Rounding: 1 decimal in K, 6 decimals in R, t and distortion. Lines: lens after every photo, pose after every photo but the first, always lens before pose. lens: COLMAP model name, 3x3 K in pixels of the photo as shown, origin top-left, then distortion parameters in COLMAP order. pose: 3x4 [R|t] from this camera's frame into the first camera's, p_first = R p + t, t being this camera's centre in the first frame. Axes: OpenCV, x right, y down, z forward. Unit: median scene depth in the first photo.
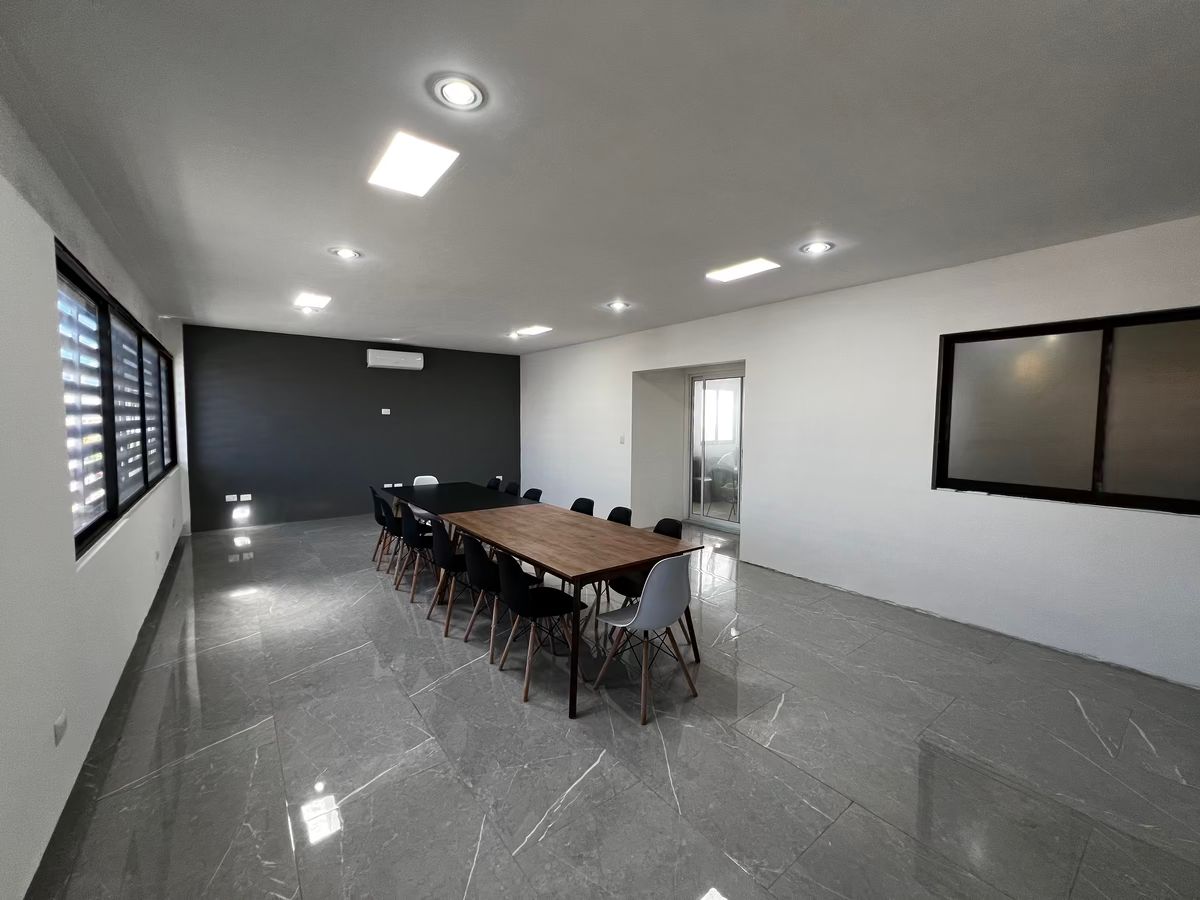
lens RADIAL K [[476.6, 0, 600.0], [0, 476.6, 450.0], [0, 0, 1]] dist [-0.020768, -0.000388]
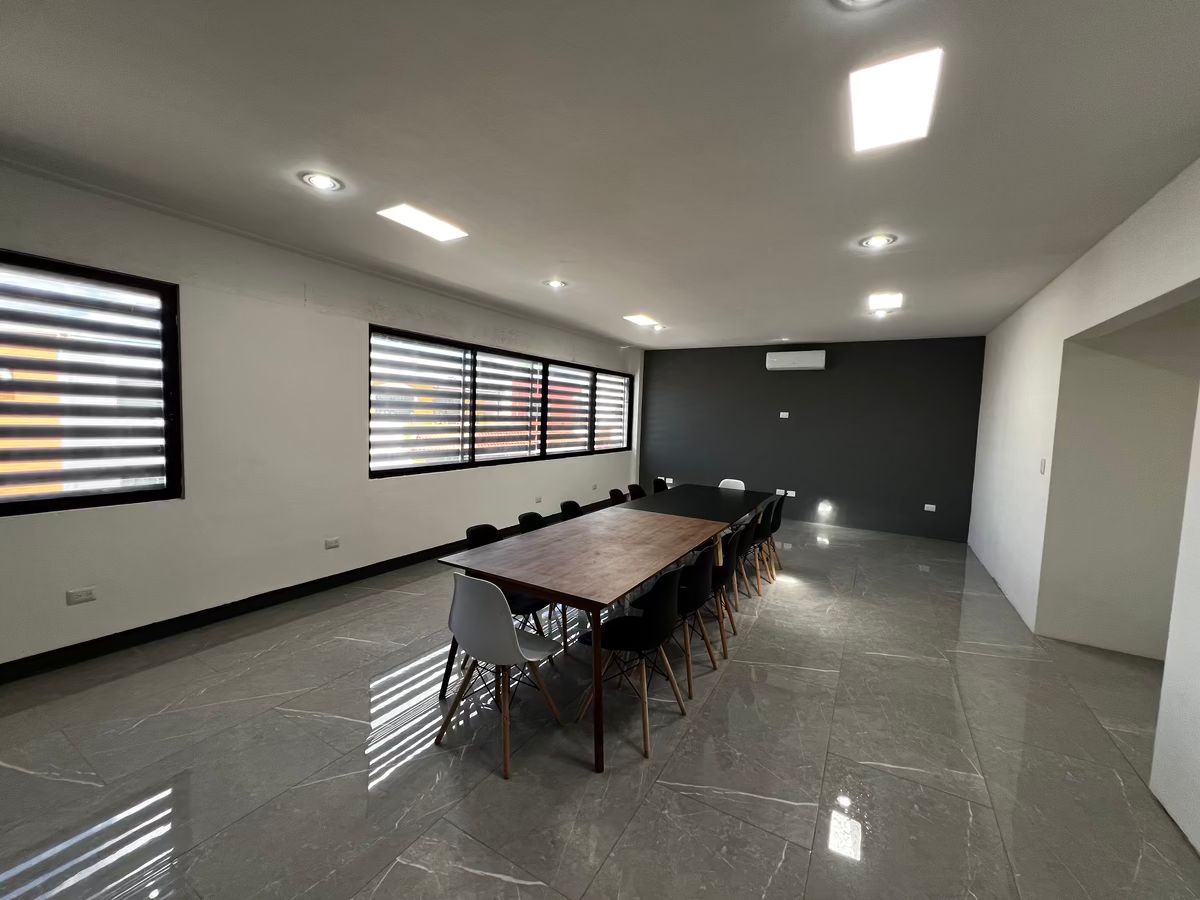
lens RADIAL K [[489.4, 0, 598.7], [0, 489.4, 449.6], [0, 0, 1]] dist [-0.001589, 0.000120]
pose [[0.380597, 0.078353, -0.921416, 0.373599], [-0.100339, 0.994020, 0.043081, -0.019734], [0.919281, 0.076058, 0.386183, 0.319678]]
